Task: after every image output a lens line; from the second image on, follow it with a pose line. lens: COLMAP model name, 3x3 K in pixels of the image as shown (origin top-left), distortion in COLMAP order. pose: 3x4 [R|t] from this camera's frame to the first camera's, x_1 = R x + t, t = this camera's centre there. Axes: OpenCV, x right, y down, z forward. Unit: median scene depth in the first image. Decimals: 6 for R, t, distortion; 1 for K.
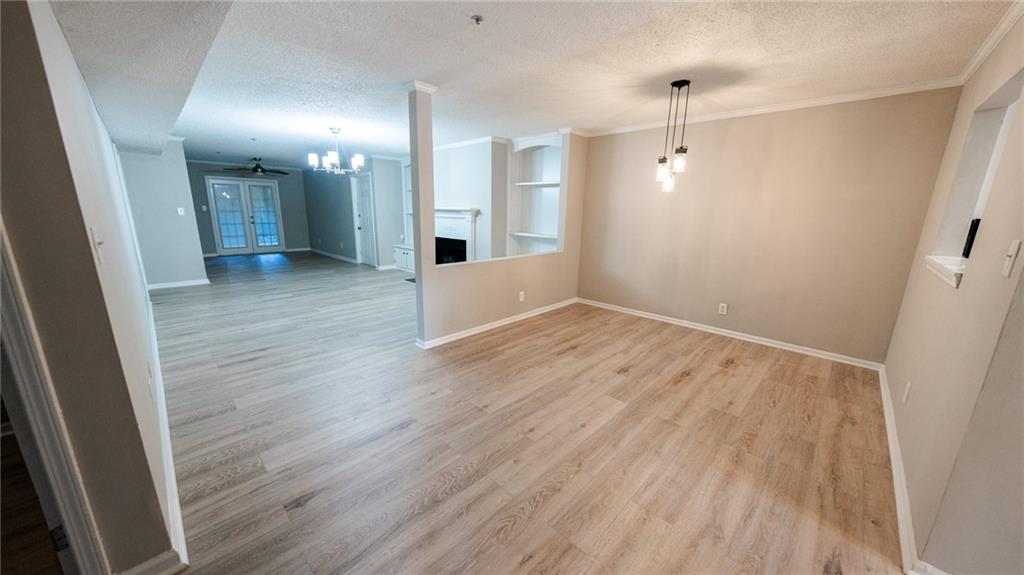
lens RADIAL K [[348.9, 0, 514.5], [0, 348.9, 288.9], [0, 0, 1]] dist [-0.003784, 0.000119]
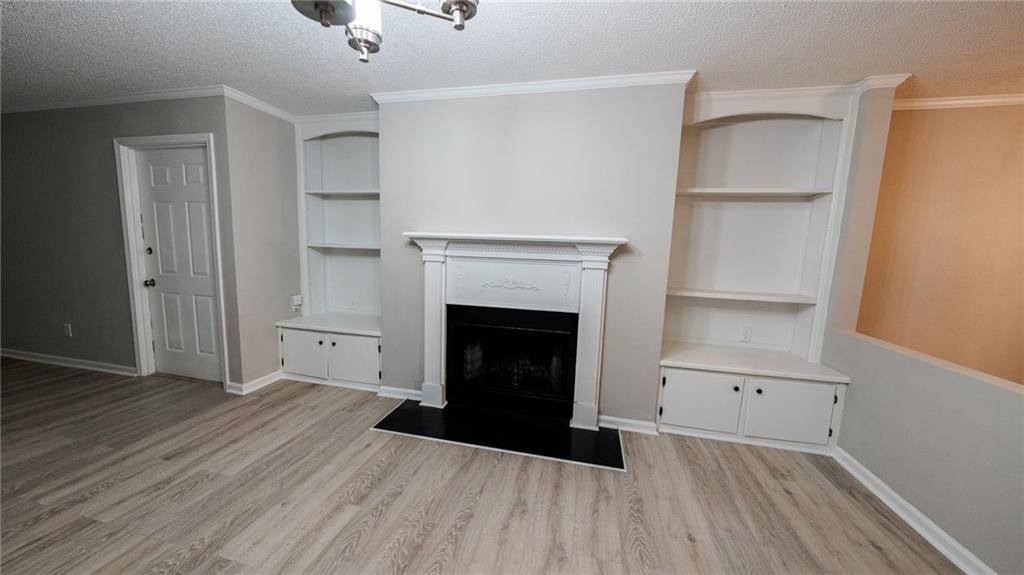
lens RADIAL K [[348.9, 0, 509.4], [0, 348.9, 291.5], [0, 0, 1]] dist [-0.003784, 0.000119]
pose [[0.858946, -0.057572, 0.508819, -0.320190], [0.097865, 0.993800, -0.052762, -0.114377], [-0.502627, 0.095115, 0.859255, 0.512169]]
